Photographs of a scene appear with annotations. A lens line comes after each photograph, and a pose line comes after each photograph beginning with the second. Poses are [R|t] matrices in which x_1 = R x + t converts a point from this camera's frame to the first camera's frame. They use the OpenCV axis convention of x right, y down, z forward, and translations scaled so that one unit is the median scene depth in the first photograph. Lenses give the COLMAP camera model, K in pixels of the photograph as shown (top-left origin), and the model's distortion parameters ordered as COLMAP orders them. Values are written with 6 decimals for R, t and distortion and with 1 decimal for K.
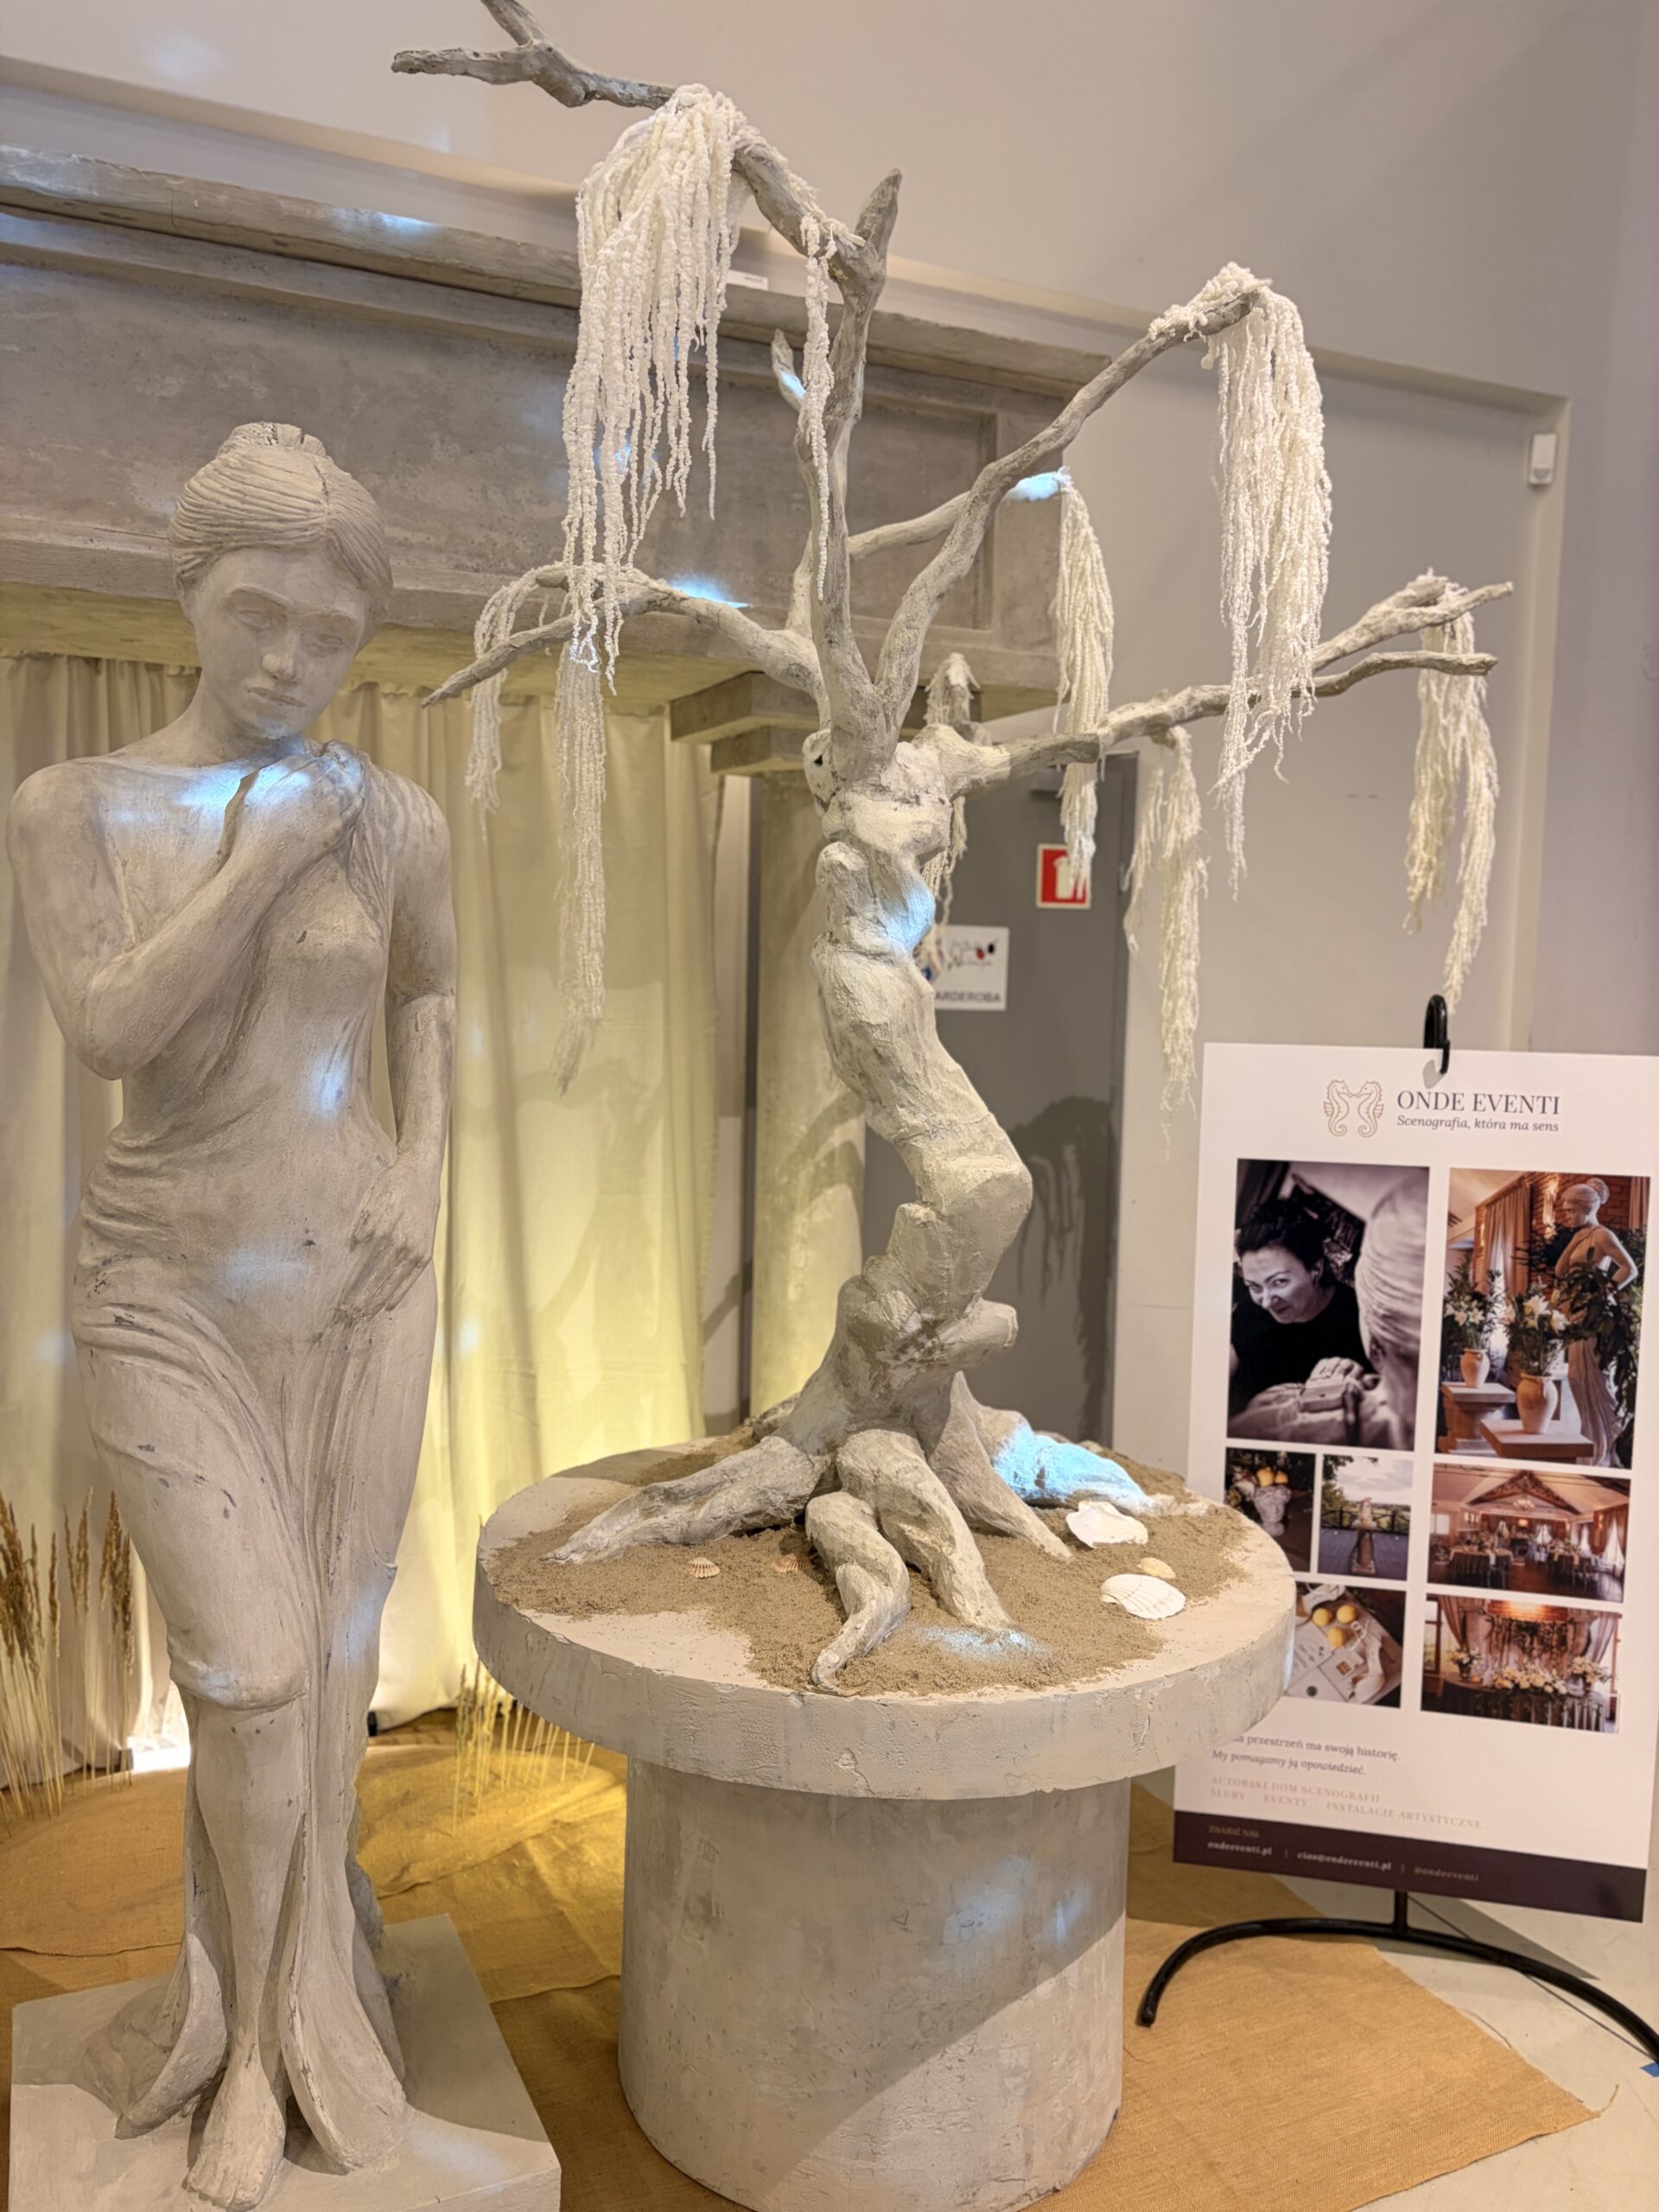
lens RADIAL K [[1632.6, 0, 829.5], [0, 1632.6, 1106.0], [0, 0, 1]] dist [0.052371, -0.066577]
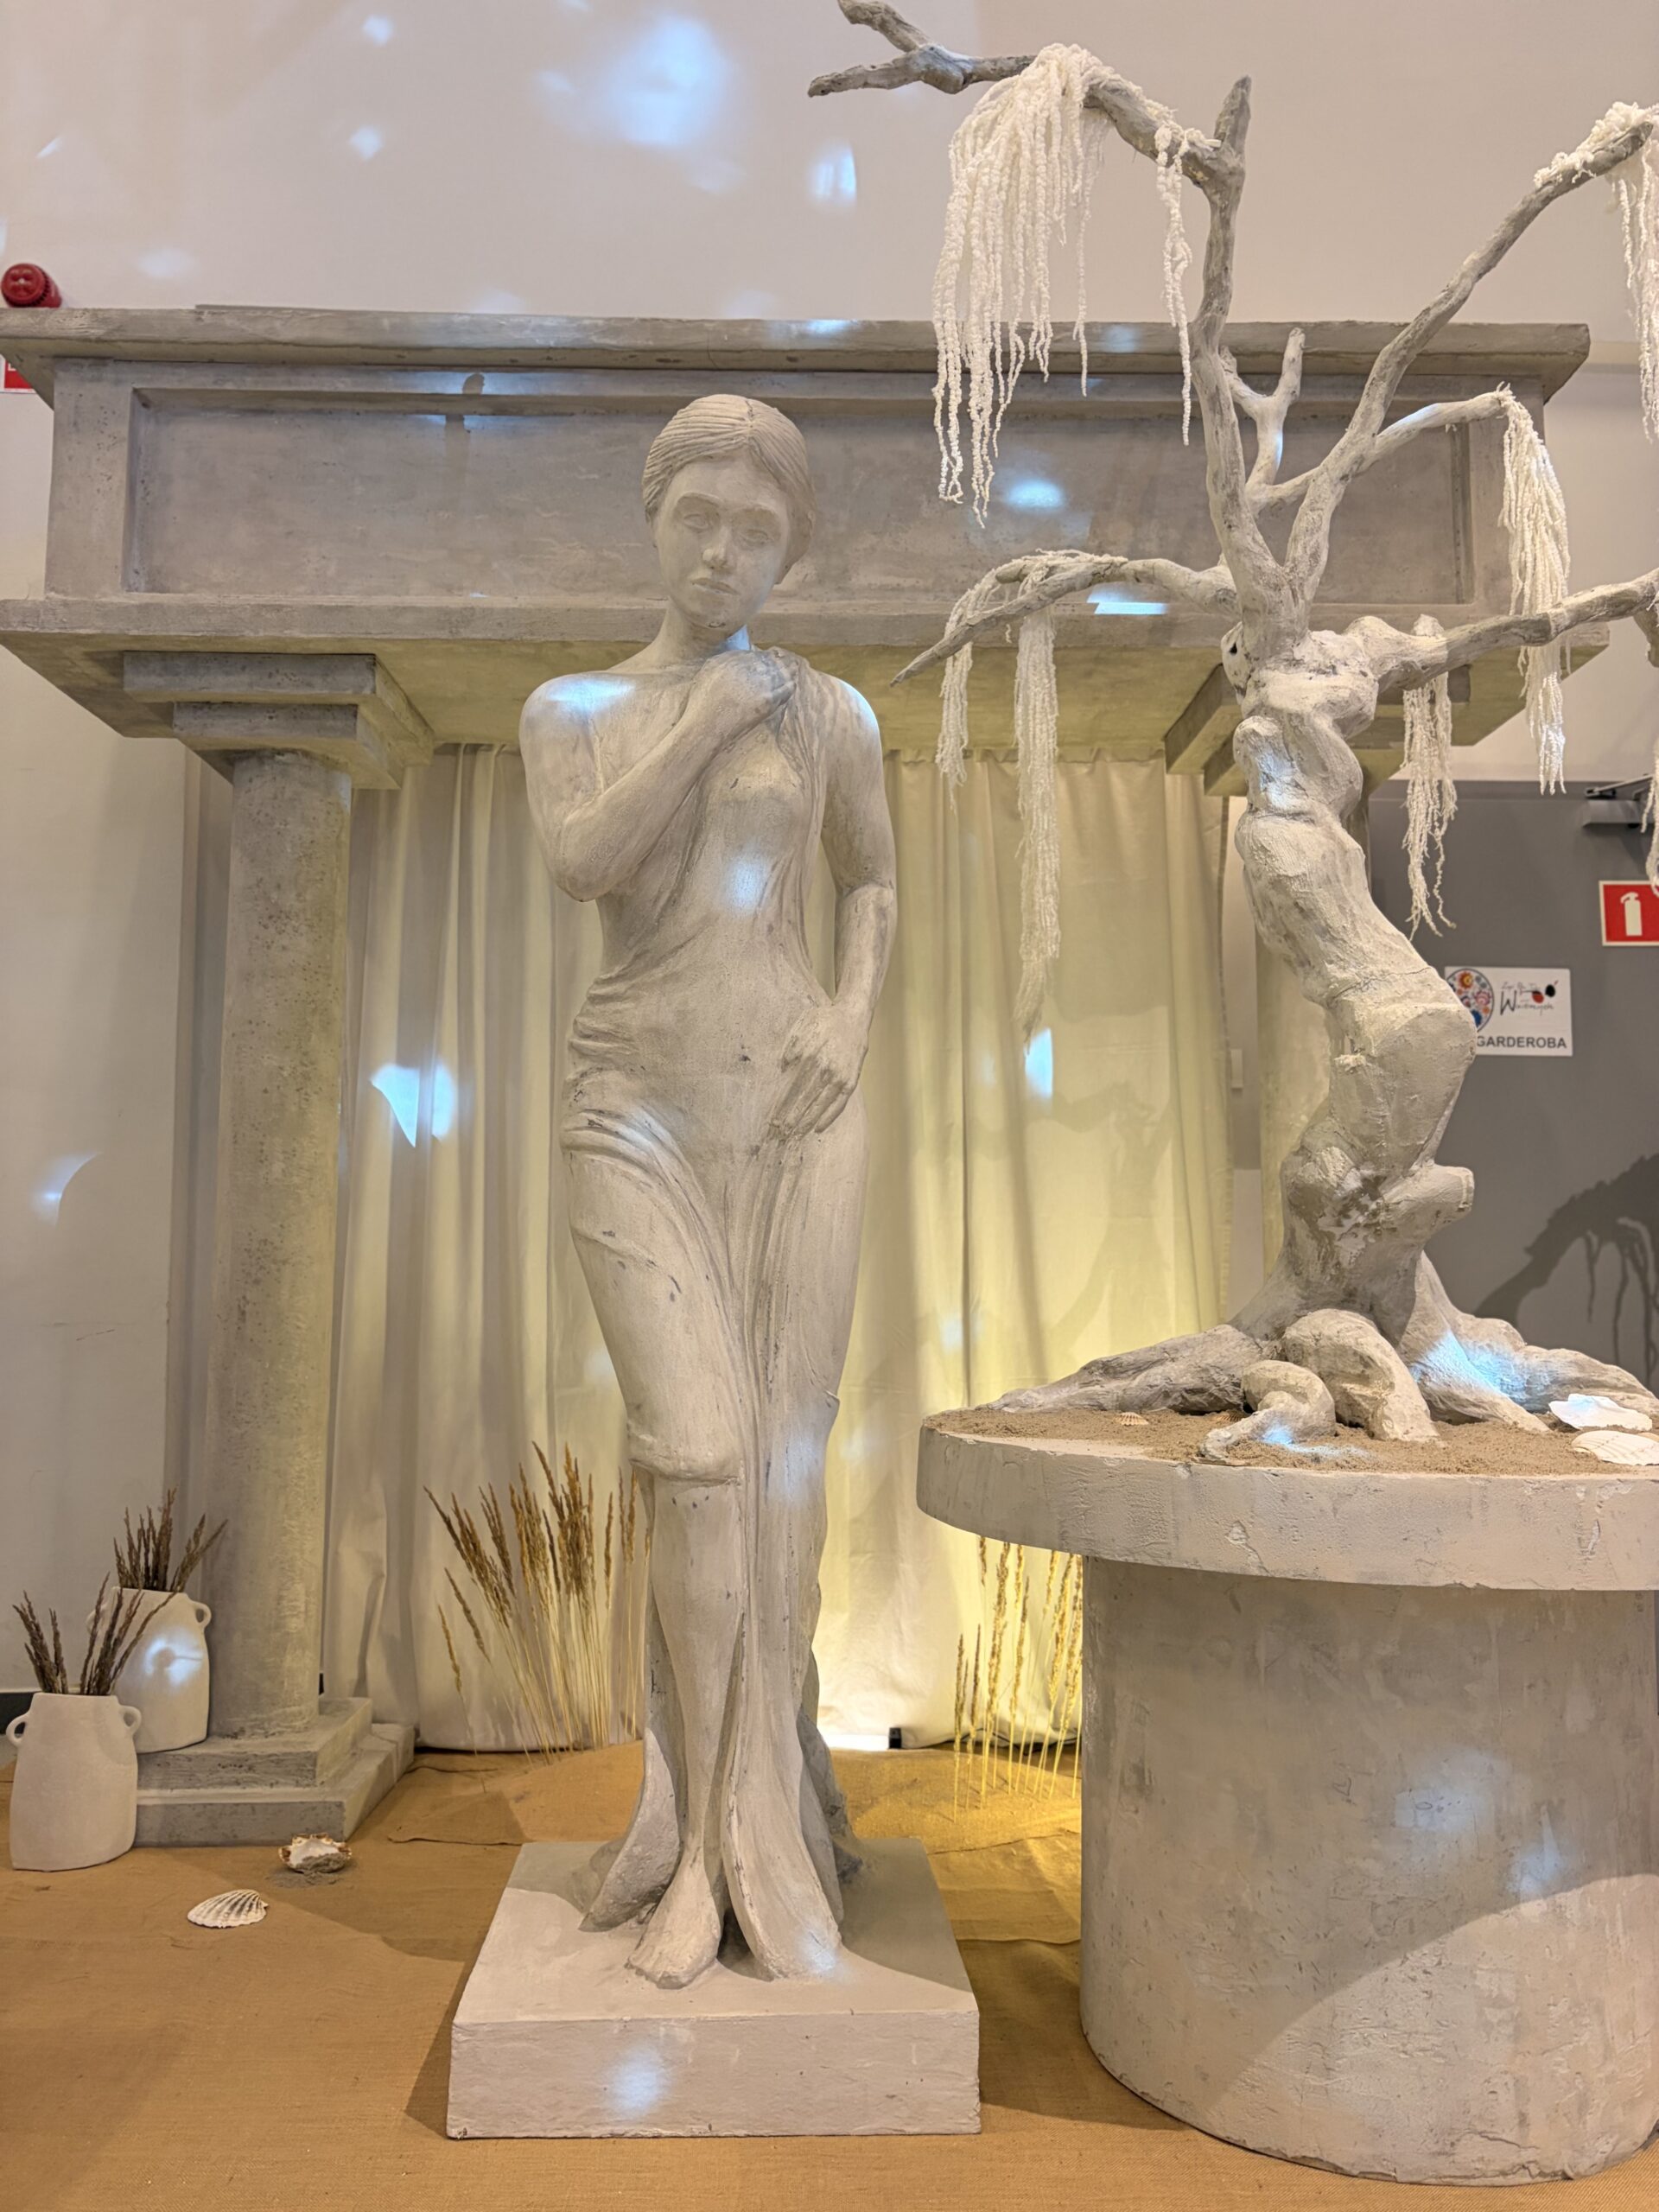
lens RADIAL K [[1641.7, 0, 837.2], [0, 1641.7, 1084.6], [0, 0, 1]] dist [0.042028, -0.054148]
pose [[0.927057, -0.060372, -0.370027, 0.140009], [-0.007965, 0.983556, -0.180428, 0.269071], [0.374835, 0.170214, 0.911332, -0.000419]]
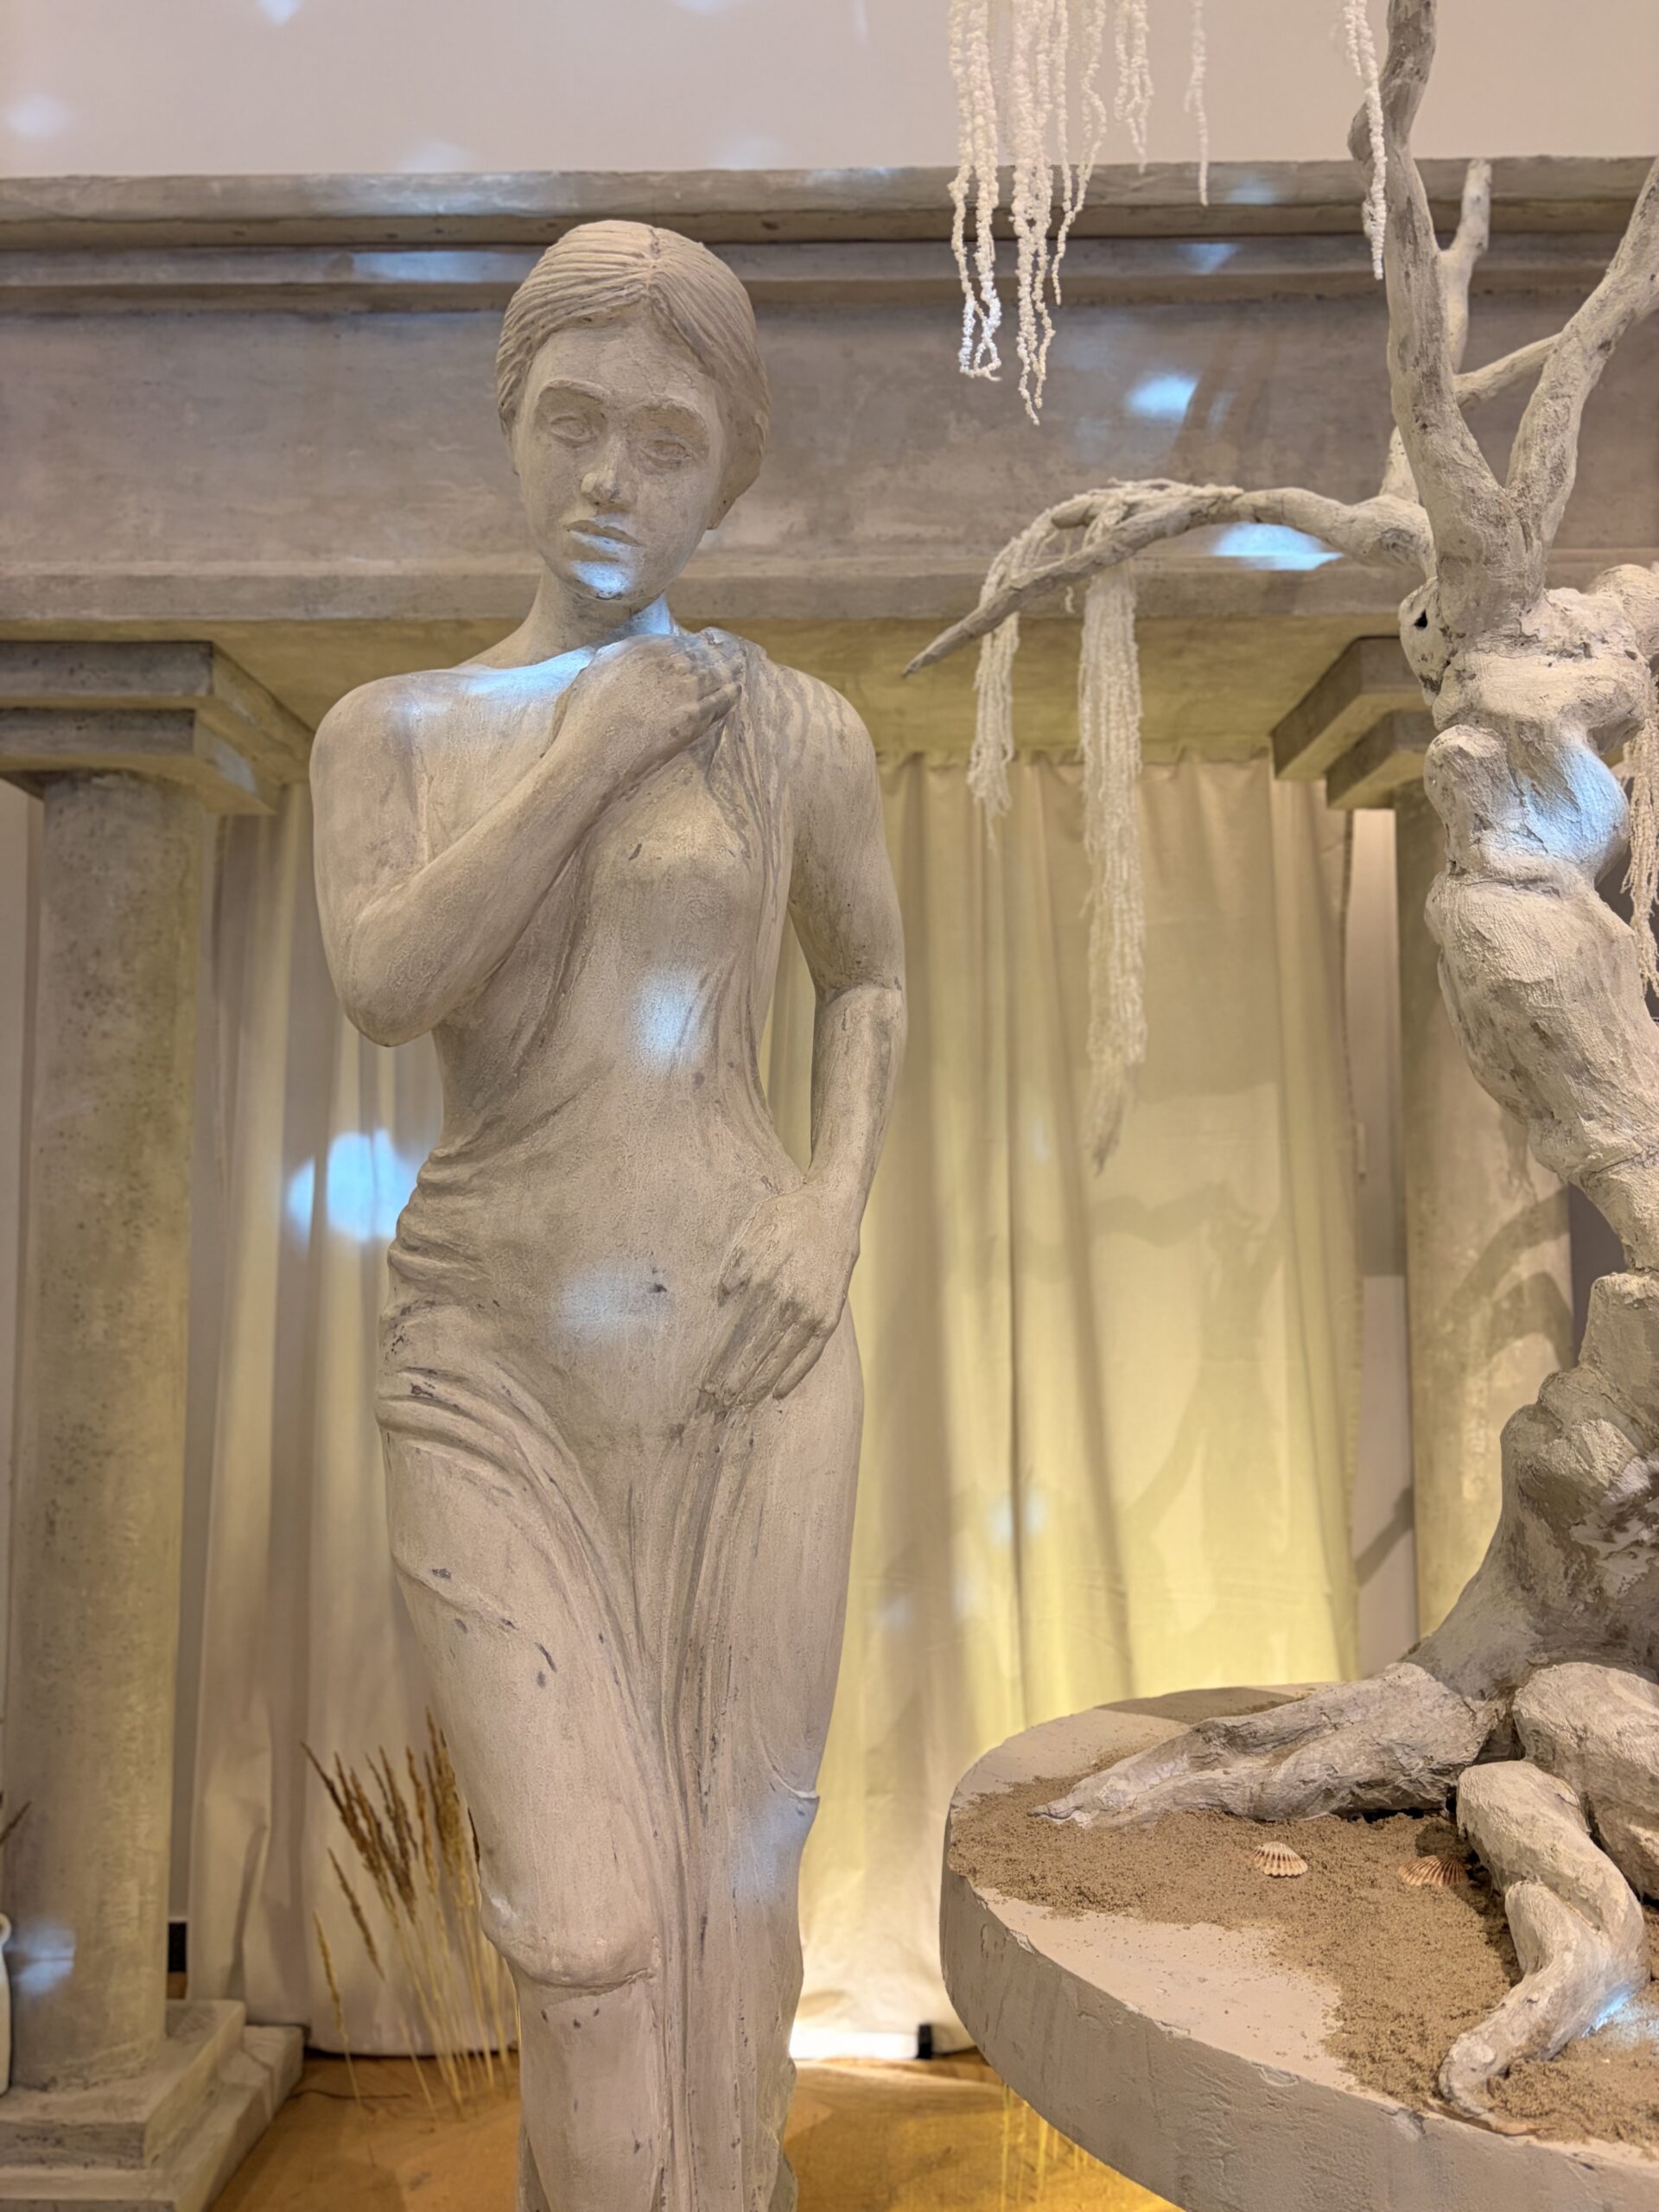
lens RADIAL K [[1681.3, 0, 829.5], [0, 1681.3, 1106.0], [0, 0, 1]] dist [0.018938, -0.008507]
pose [[0.914588, -0.056674, -0.400395, 0.039888], [-0.006817, 0.987829, -0.155395, 0.103465], [0.404329, 0.144852, 0.903070, 0.323301]]
